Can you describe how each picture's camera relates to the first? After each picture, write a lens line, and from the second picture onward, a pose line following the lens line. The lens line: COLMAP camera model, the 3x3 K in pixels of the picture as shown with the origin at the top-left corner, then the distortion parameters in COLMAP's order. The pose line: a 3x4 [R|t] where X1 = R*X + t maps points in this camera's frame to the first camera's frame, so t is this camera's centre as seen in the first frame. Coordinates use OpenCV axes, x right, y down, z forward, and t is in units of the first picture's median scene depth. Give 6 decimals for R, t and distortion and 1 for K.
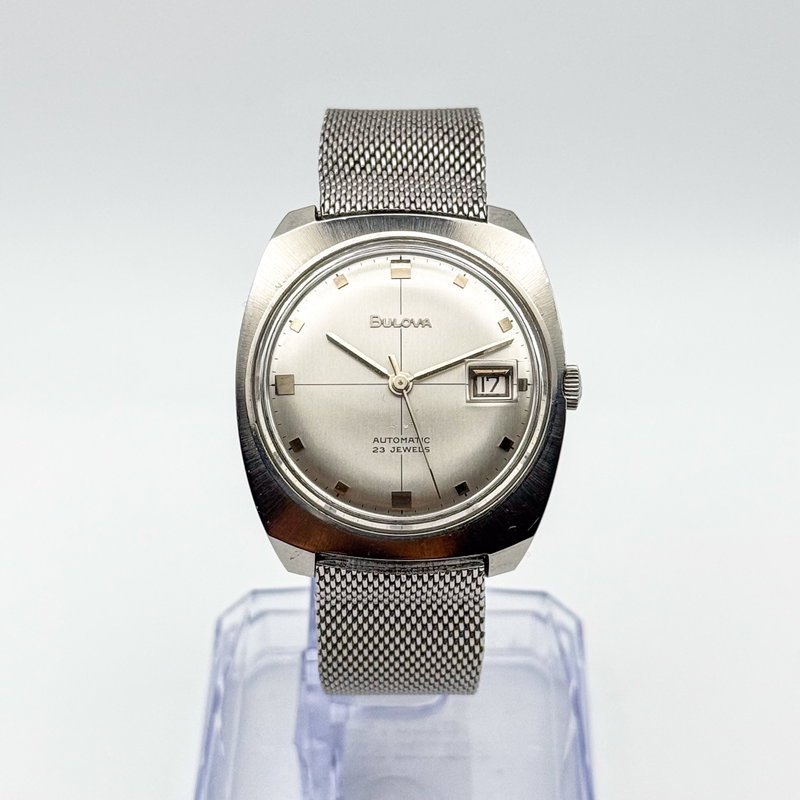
lens RADIAL K [[2569.5, 0, 397.3], [0, 2569.5, 402.0], [0, 0, 1]] dist [0.314930, 0.000000]
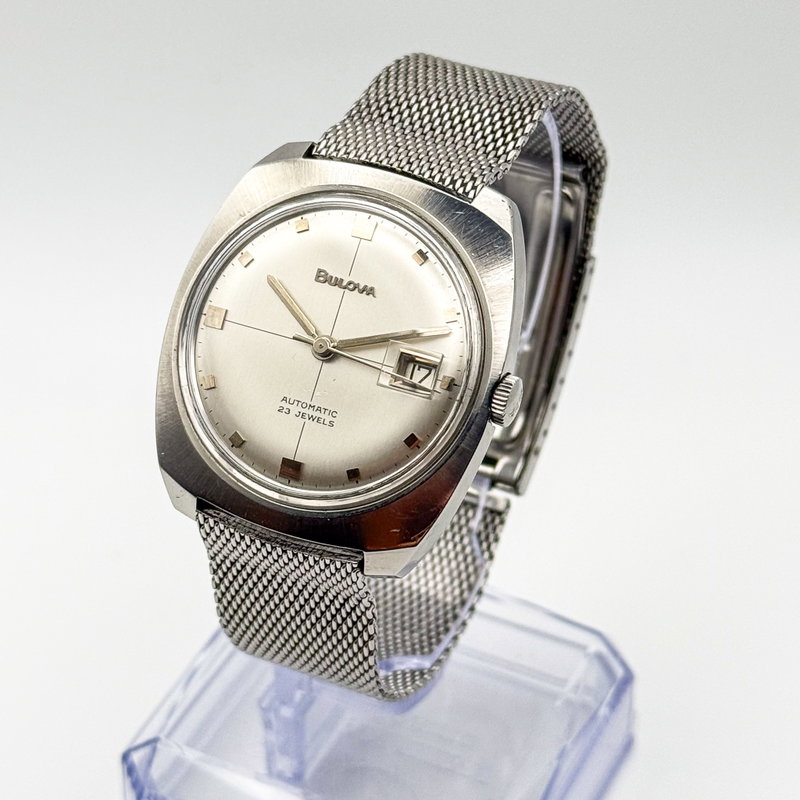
lens RADIAL K [[2569.5, 0, 399.6], [0, 2569.5, 400.7], [0, 0, 1]] dist [0.314930, 0.000000]
pose [[0.906783, 0.261198, -0.330939, 0.335170], [-0.256734, 0.964742, 0.057978, -0.049036], [0.334414, 0.032389, 0.941869, 0.137251]]
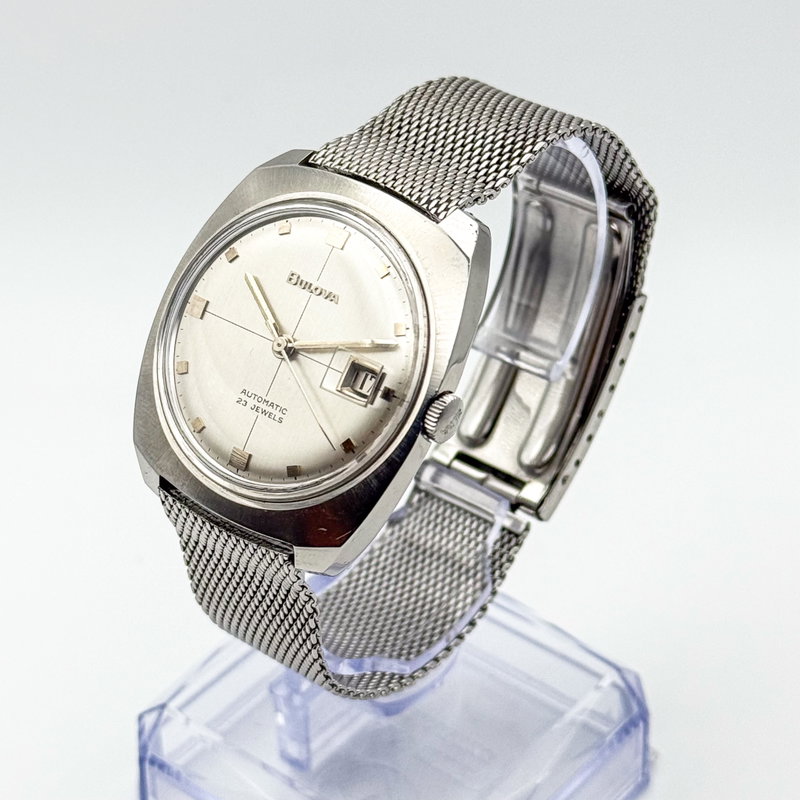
lens RADIAL K [[2569.5, 0, 358.1], [0, 2569.5, 405.0], [0, 0, 1]] dist [0.314930, 0.000000]
pose [[0.773232, 0.361215, -0.521187, 0.529824], [-0.352128, 0.928120, 0.120829, -0.112439], [0.527369, 0.090096, 0.844846, 0.201201]]
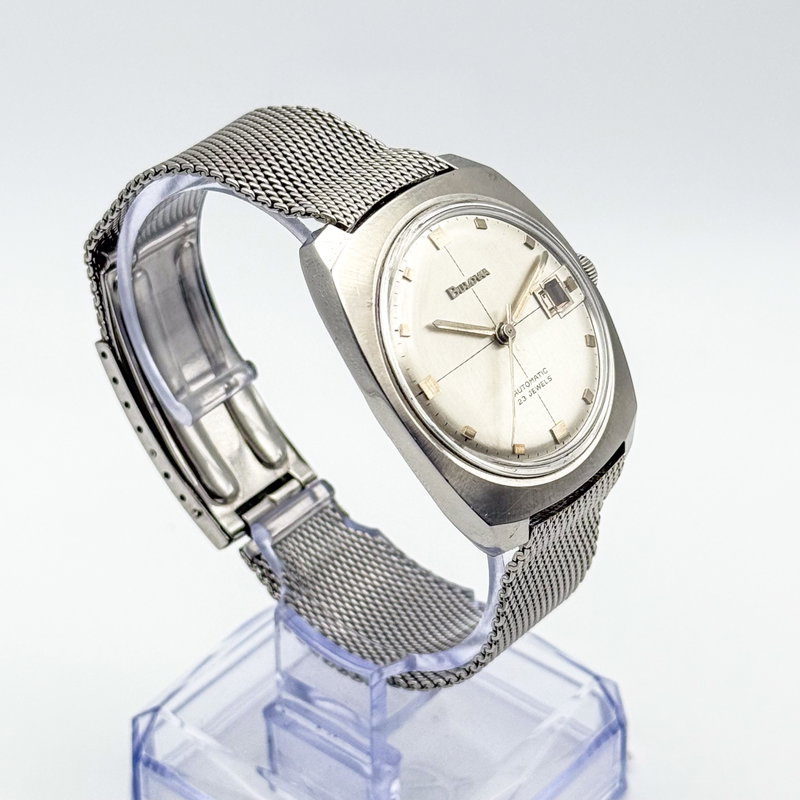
lens RADIAL K [[2569.5, 0, 396.4], [0, 2569.5, 401.3], [0, 0, 1]] dist [0.314930, 0.000000]
pose [[0.618694, -0.444620, 0.647712, -0.692159], [0.459301, 0.873579, 0.160941, -0.166259], [-0.637385, 0.197921, 0.744693, 0.272906]]
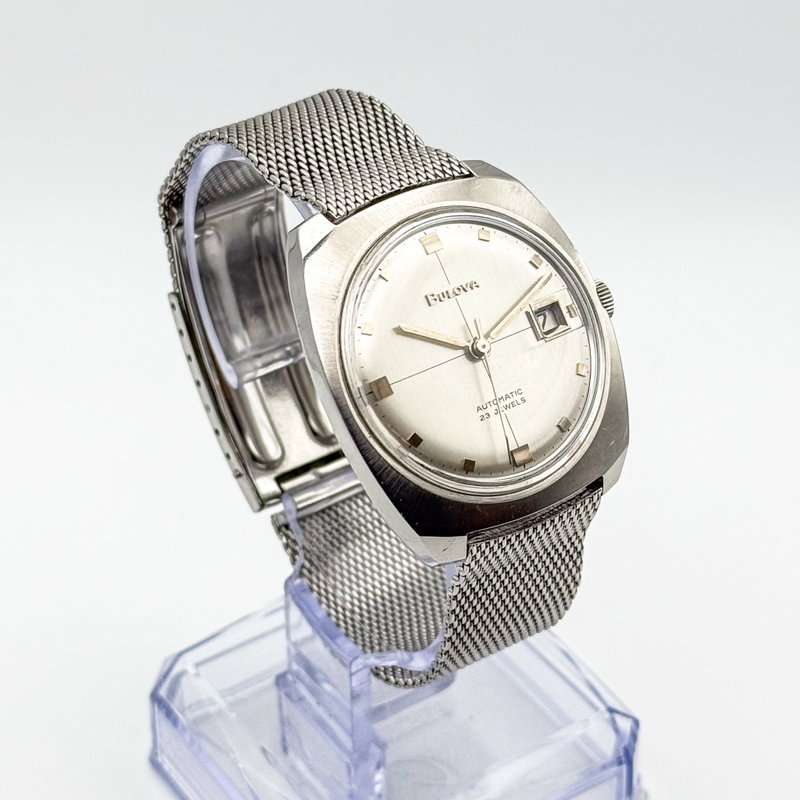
lens RADIAL K [[2569.5, 0, 401.9], [0, 2569.5, 399.4], [0, 0, 1]] dist [0.314930, 0.000000]
pose [[0.824629, -0.335937, 0.455118, -0.487008], [0.339498, 0.937463, 0.076834, -0.075706], [-0.452468, 0.091152, 0.887110, 0.119644]]
